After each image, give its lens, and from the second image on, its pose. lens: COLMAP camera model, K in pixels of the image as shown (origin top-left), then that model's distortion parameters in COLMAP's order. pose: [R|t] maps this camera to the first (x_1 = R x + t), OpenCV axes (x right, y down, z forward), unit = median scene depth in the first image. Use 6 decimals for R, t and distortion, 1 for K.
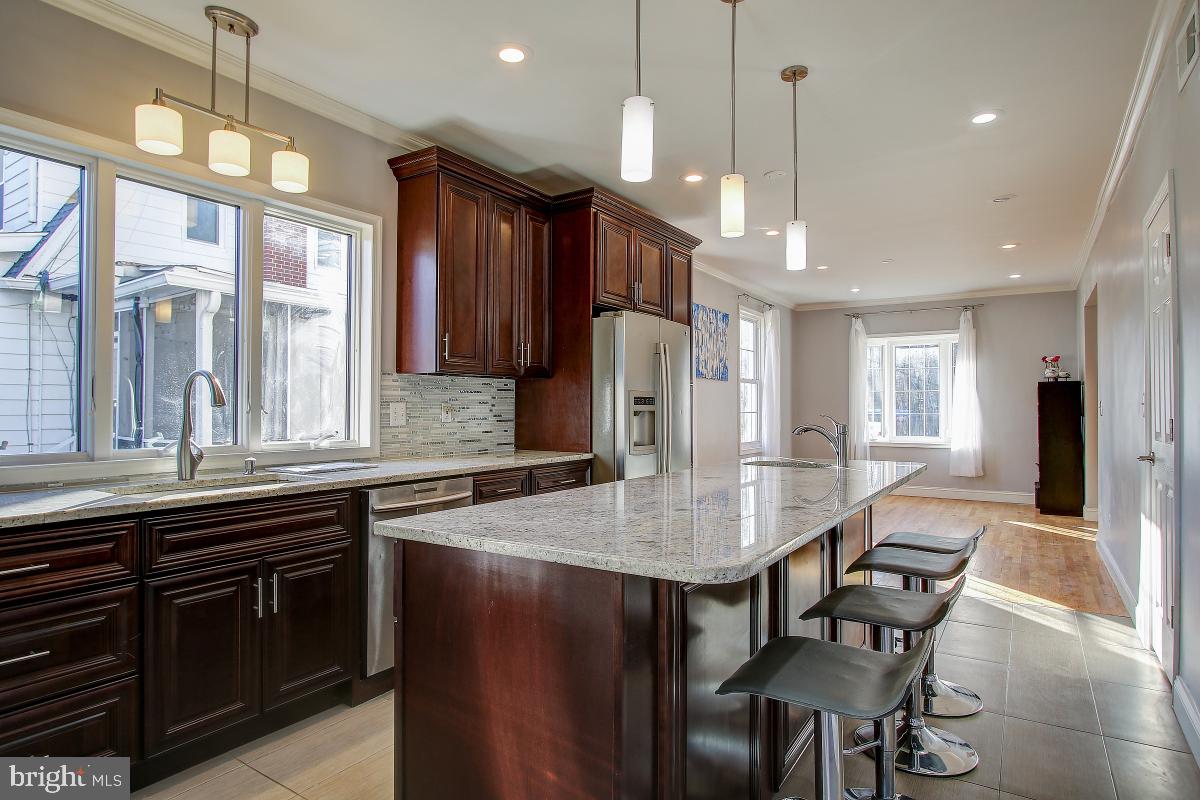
lens RADIAL K [[641.4, 0, 599.1], [0, 641.4, 394.7], [0, 0, 1]] dist [0.001133, 0.000395]
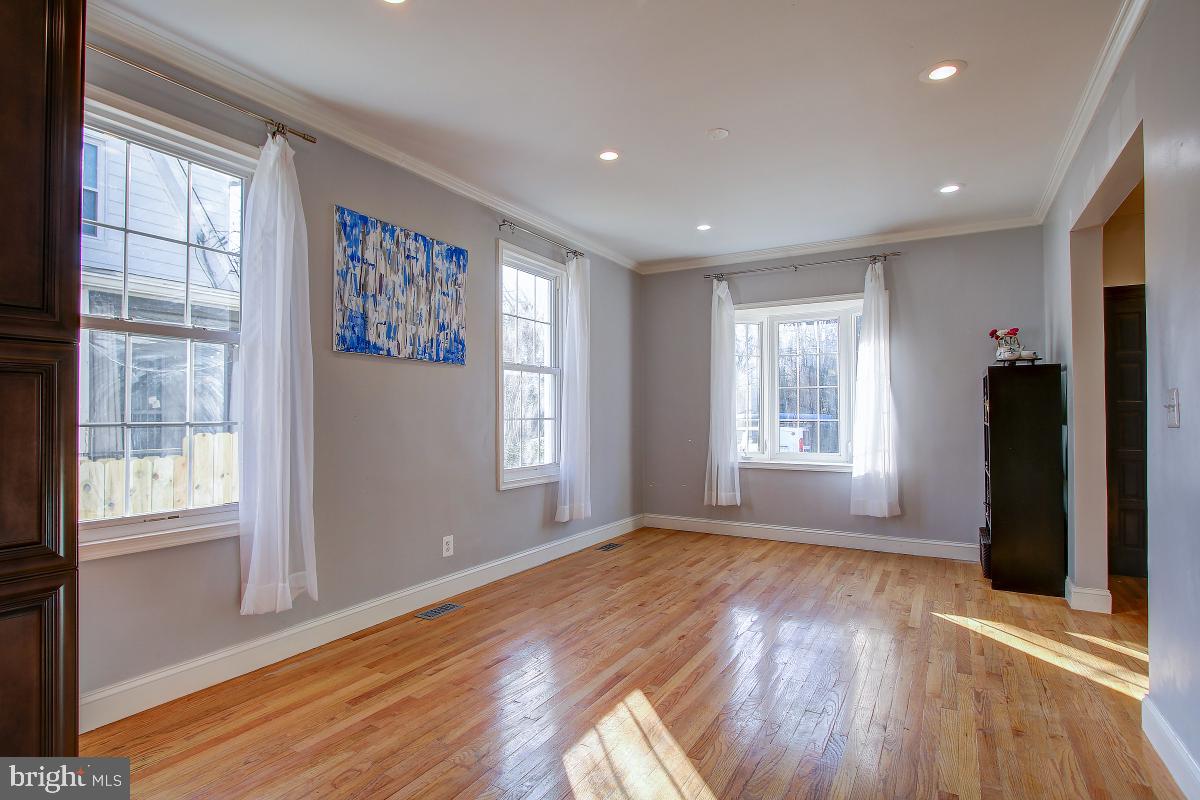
lens RADIAL K [[555.0, 0, 600.0], [0, 555.0, 400.0], [0, 0, 1]] dist [-0.000764, -0.000188]
pose [[0.999603, -0.001929, 0.028101, 0.279639], [0.001995, 0.999995, -0.002312, 0.010604], [-0.028097, 0.002367, 0.999602, 0.447851]]
